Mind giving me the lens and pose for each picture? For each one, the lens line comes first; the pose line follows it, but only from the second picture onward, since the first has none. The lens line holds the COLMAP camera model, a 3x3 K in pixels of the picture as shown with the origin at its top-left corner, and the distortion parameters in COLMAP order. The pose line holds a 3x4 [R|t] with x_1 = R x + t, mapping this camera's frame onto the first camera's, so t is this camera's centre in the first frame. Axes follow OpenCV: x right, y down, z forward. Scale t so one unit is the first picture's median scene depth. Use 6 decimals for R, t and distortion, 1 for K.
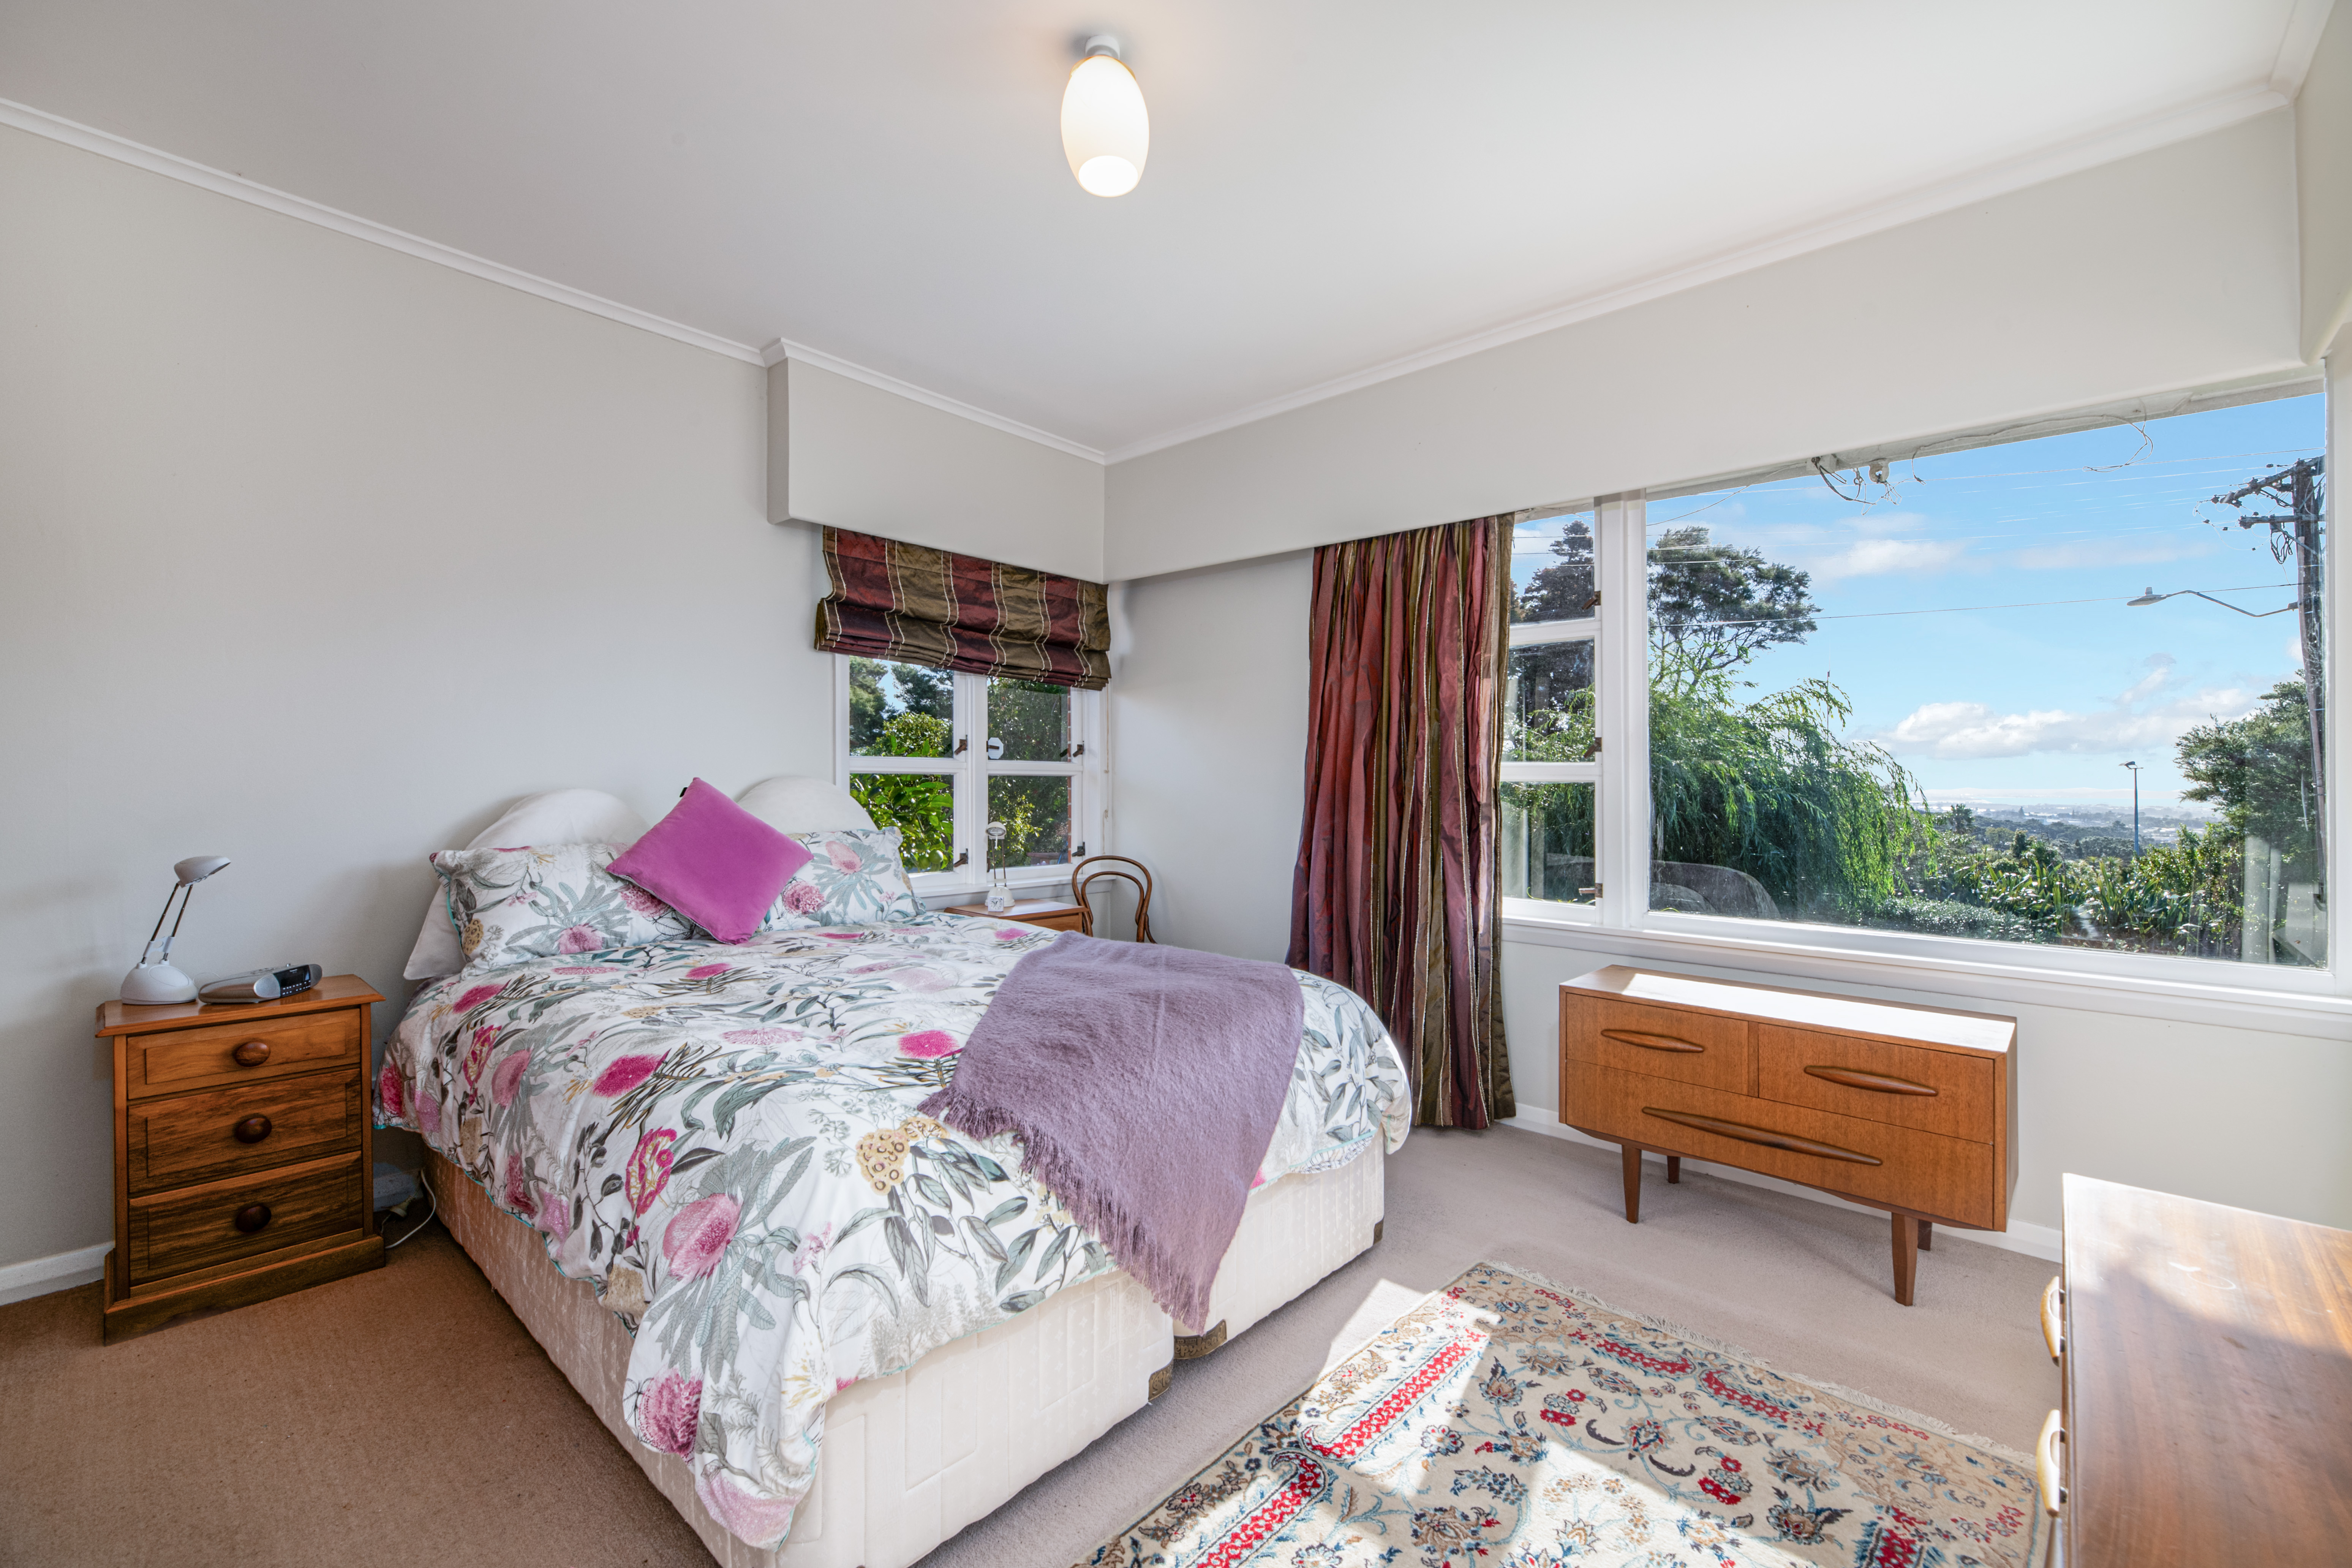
lens RADIAL K [[980.6, 0, 1179.2], [0, 980.6, 776.0], [0, 0, 1]] dist [-0.004866, -0.000541]
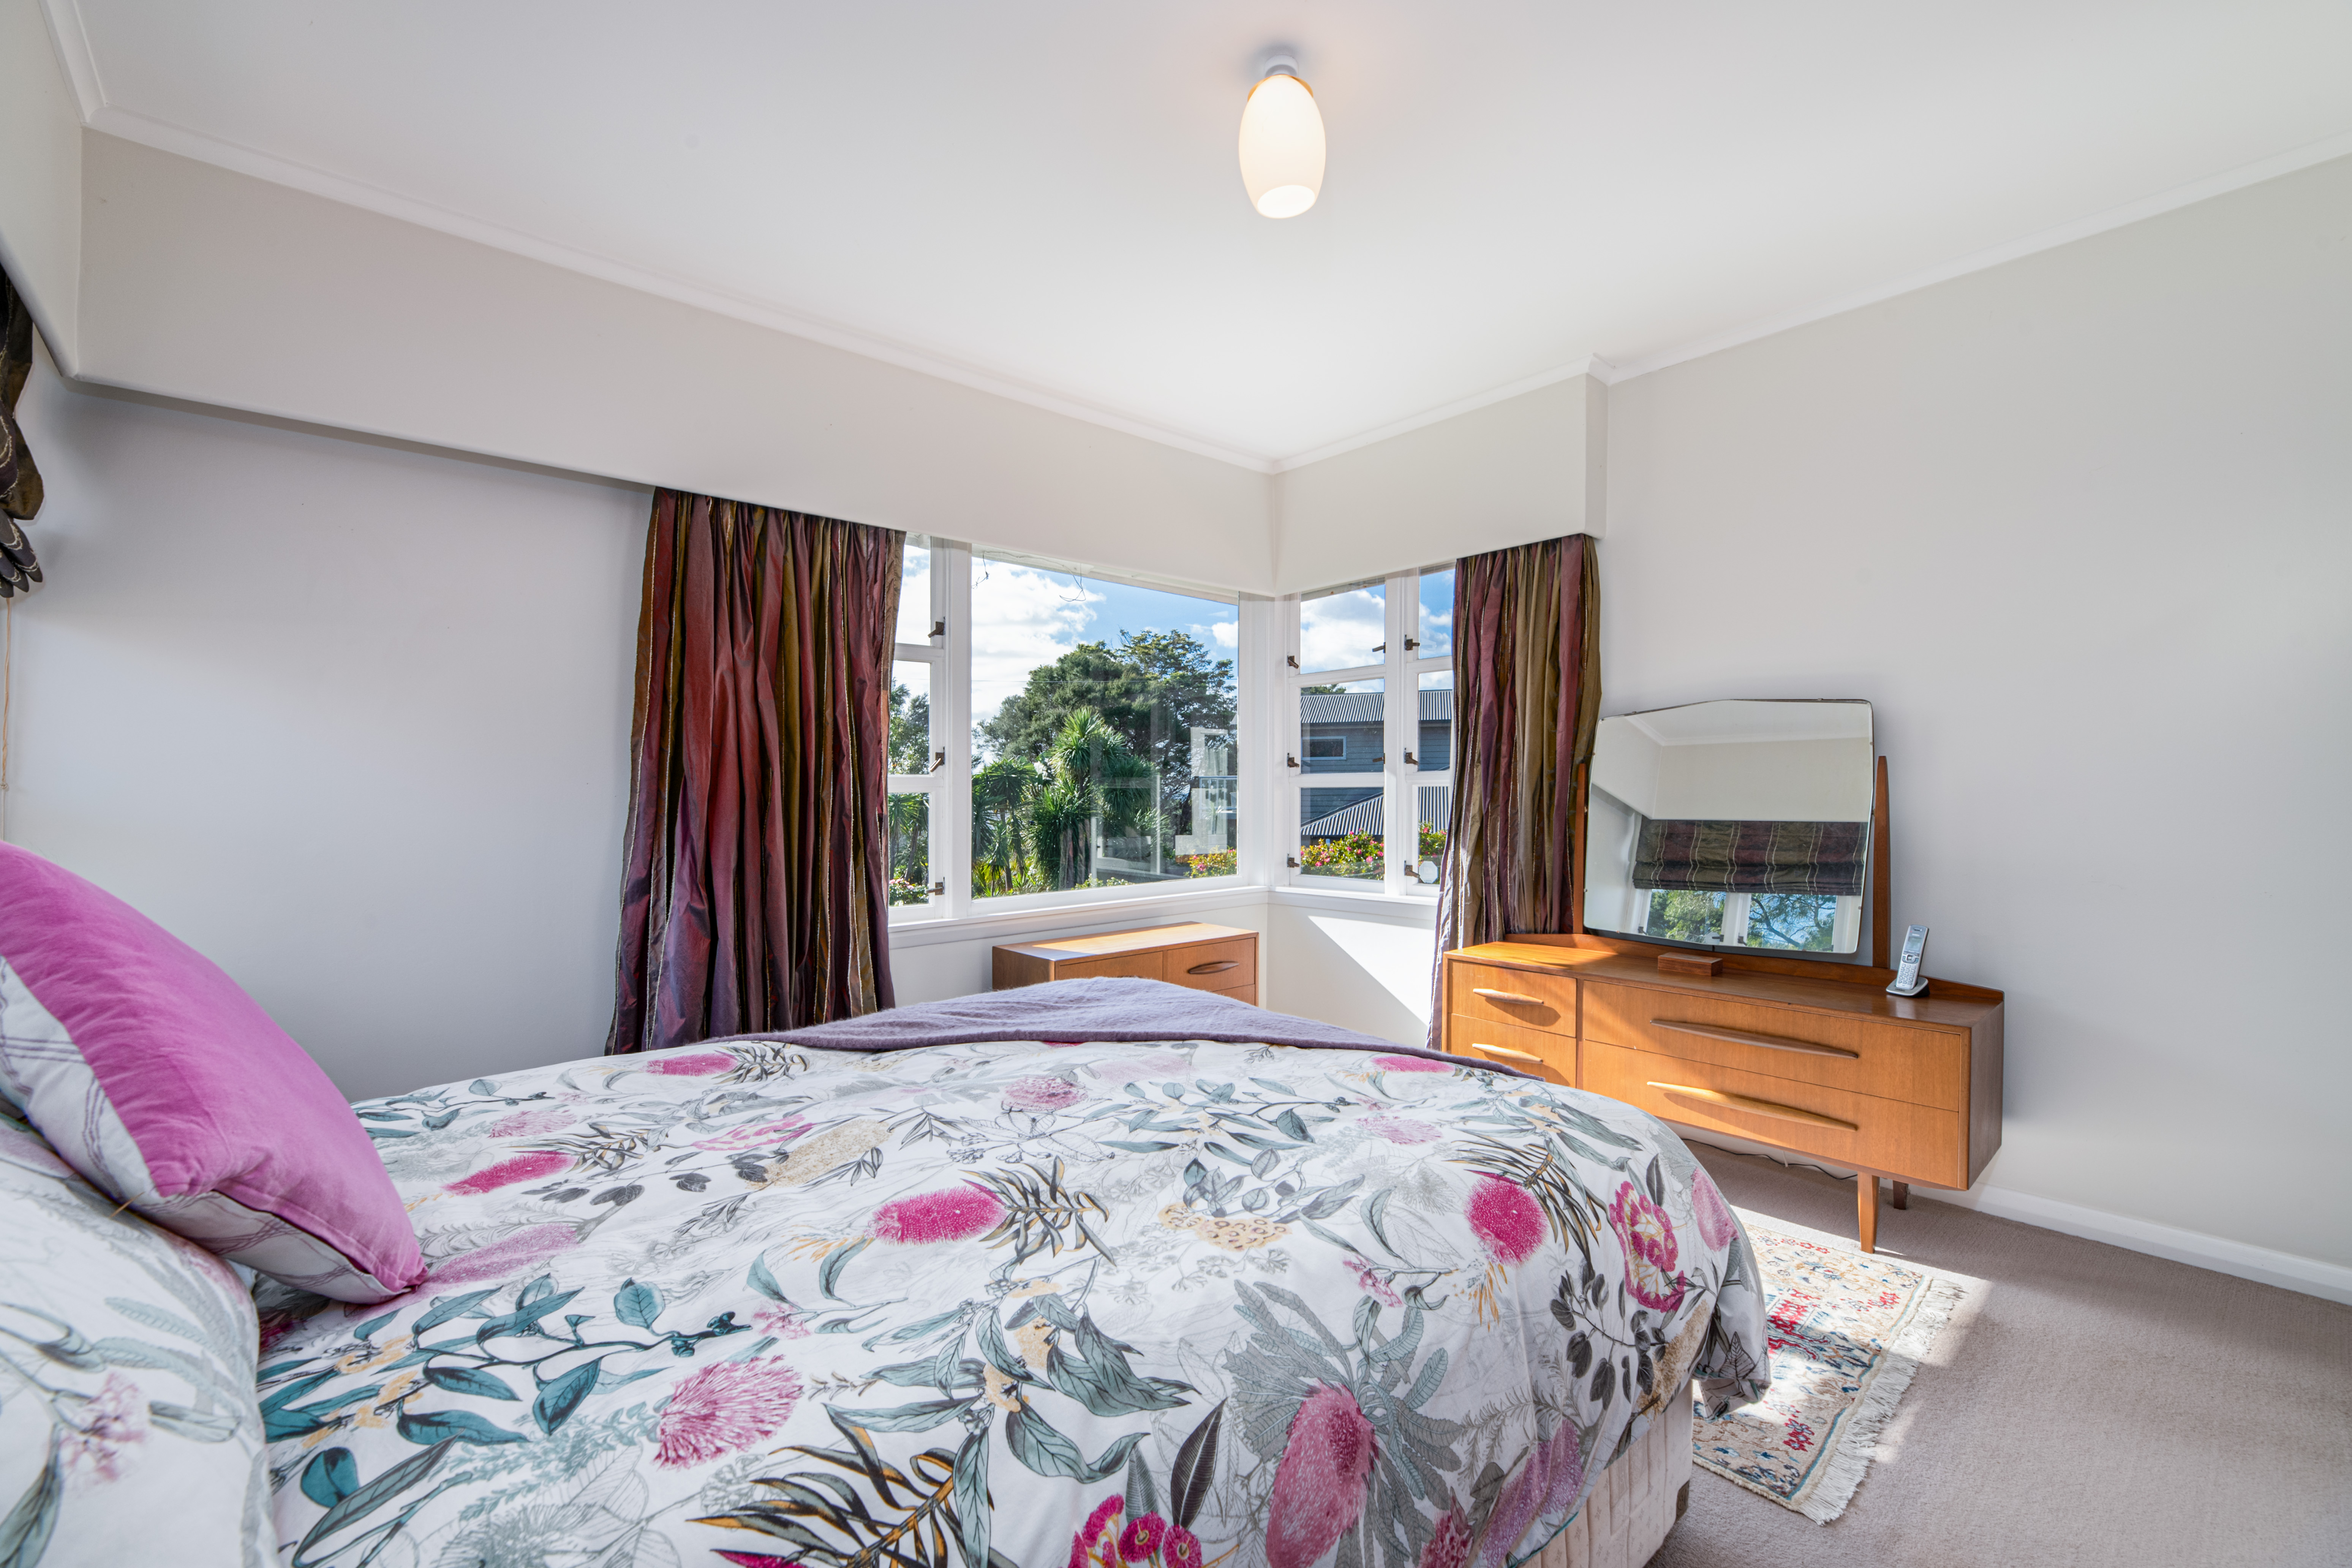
lens RADIAL K [[980.6, 0, 1177.8], [0, 980.6, 789.8], [0, 0, 1]] dist [-0.004866, -0.000541]
pose [[0.121803, -0.011536, 0.992487, -1.026160], [0.007781, 0.999913, 0.010667, -0.009773], [-0.992524, 0.006423, 0.121882, 0.910611]]
